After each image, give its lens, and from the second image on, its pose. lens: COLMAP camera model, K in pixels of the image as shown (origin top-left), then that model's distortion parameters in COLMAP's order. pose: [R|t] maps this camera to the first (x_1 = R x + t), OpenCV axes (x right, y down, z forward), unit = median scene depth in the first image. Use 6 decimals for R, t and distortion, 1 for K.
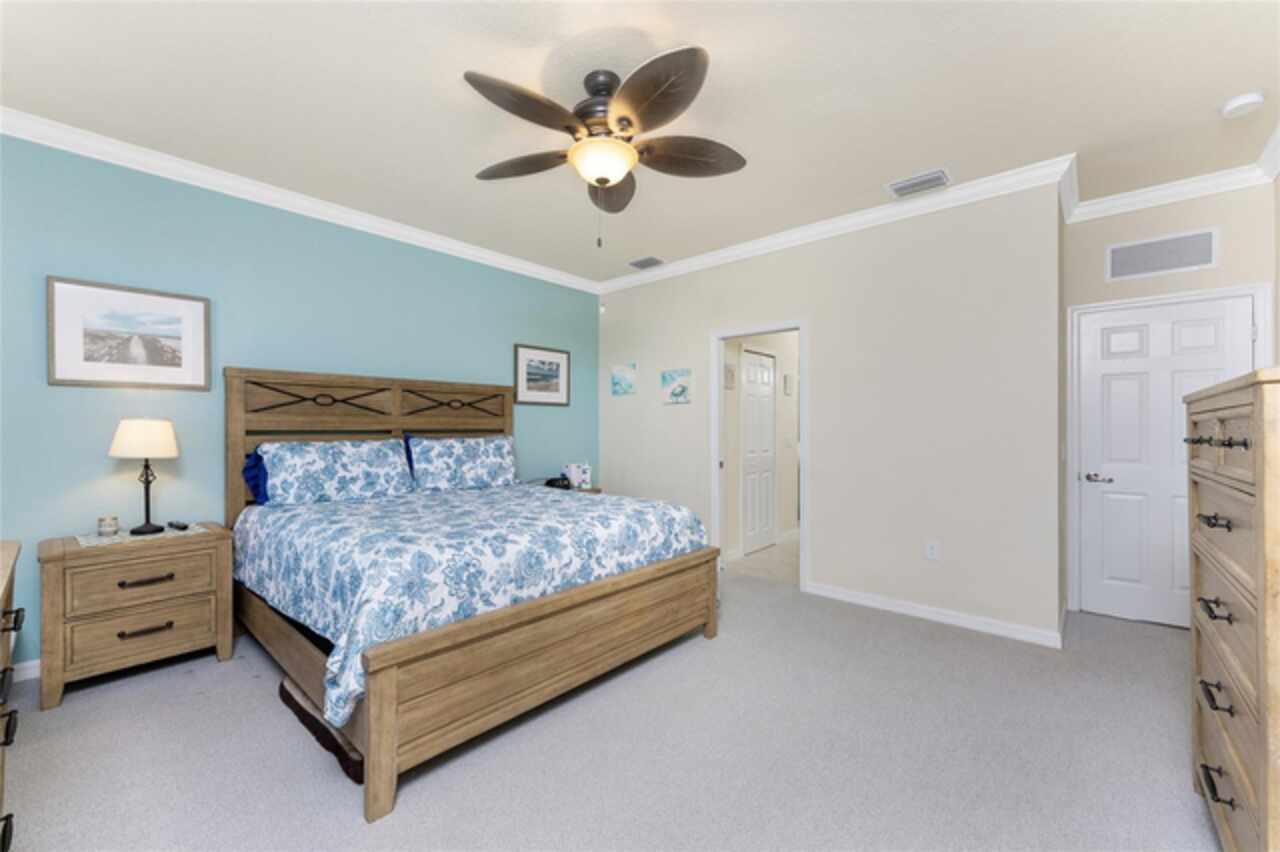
lens RADIAL K [[518.5, 0, 617.3], [0, 518.5, 434.0], [0, 0, 1]] dist [-0.000067, 0.000938]
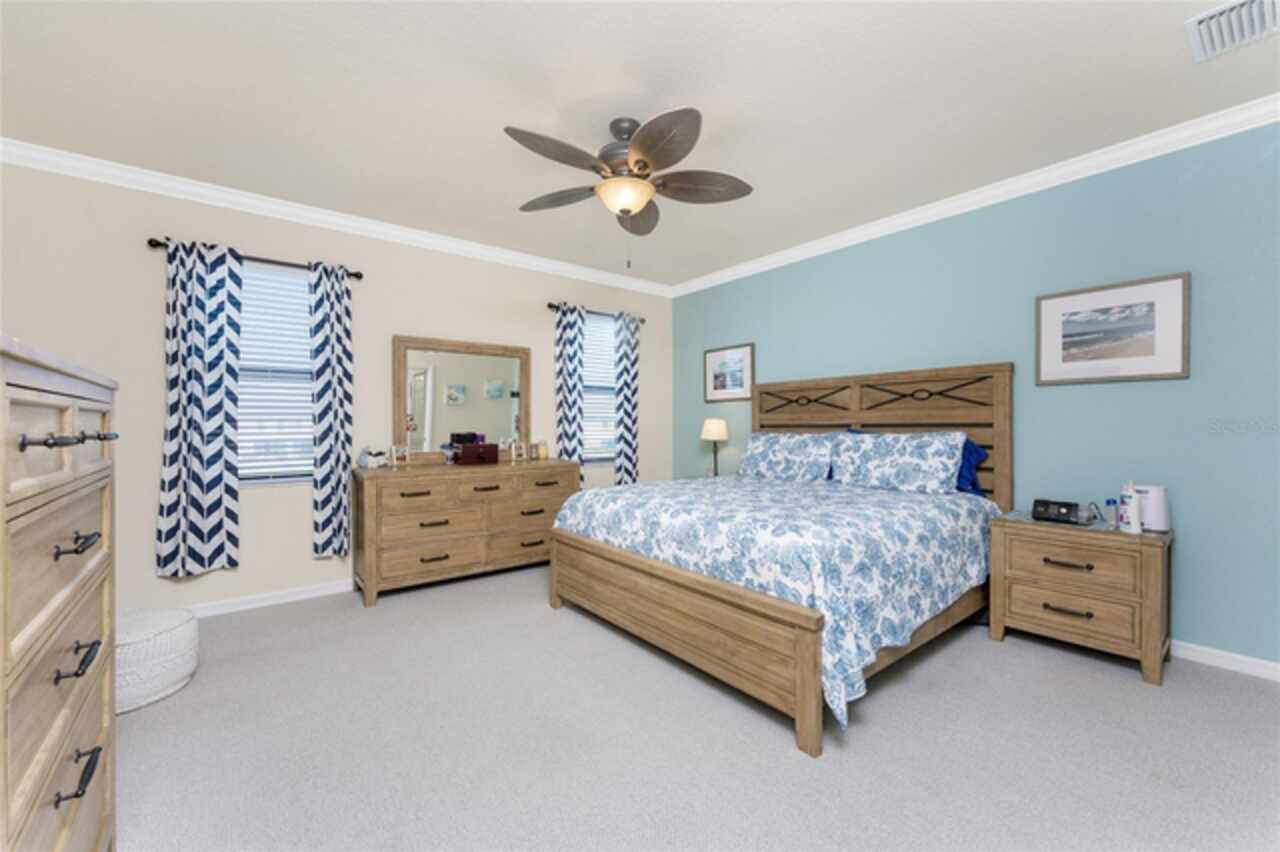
lens RADIAL K [[518.5, 0, 638.3], [0, 518.5, 423.4], [0, 0, 1]] dist [-0.000067, 0.000938]
pose [[-0.163965, -0.000992, -0.986466, 0.702224], [-0.003730, 0.999993, -0.000385, -0.007466], [0.986459, 0.003616, -0.163967, 0.749167]]
